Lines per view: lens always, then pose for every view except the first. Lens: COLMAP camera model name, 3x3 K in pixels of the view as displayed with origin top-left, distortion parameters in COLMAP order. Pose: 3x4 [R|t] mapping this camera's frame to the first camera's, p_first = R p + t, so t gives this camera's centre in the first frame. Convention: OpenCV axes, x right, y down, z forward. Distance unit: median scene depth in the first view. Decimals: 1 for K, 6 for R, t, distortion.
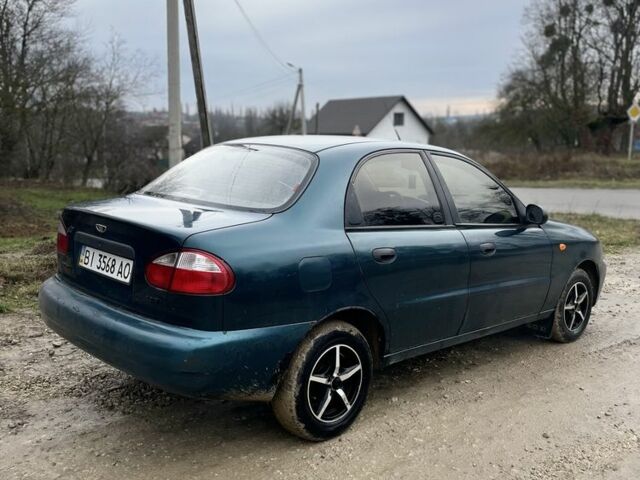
lens RADIAL K [[643.8, 0, 320.0], [0, 643.8, 240.0], [0, 0, 1]] dist [0.112240, -0.176624]
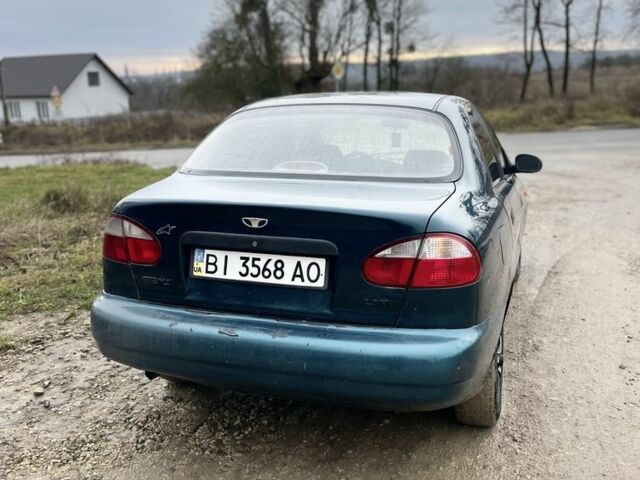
lens RADIAL K [[643.8, 0, 320.0], [0, 643.8, 240.0], [0, 0, 1]] dist [0.112240, -0.176624]
pose [[0.887452, -0.127311, 0.442968, -0.576411], [0.101179, 0.991463, 0.082247, -0.049163], [-0.449657, -0.028171, 0.892757, 0.284504]]
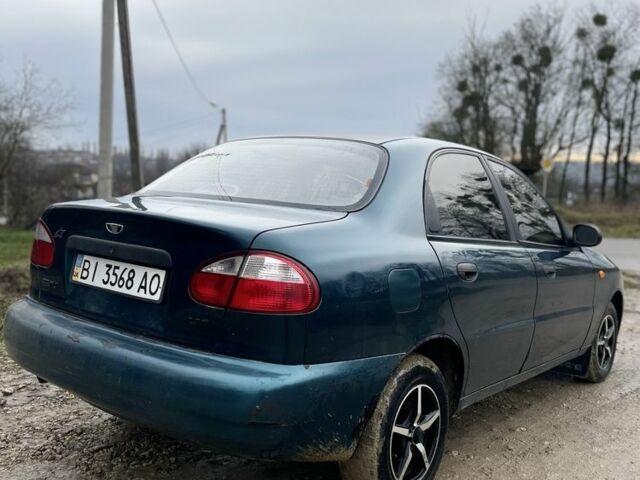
lens RADIAL K [[643.8, 0, 320.0], [0, 643.8, 240.0], [0, 0, 1]] dist [0.112240, -0.176624]
pose [[0.990368, 0.018445, 0.137226, -0.196469], [-0.008693, 0.997415, -0.071322, 0.044084], [-0.138187, 0.069442, 0.987969, 0.225654]]
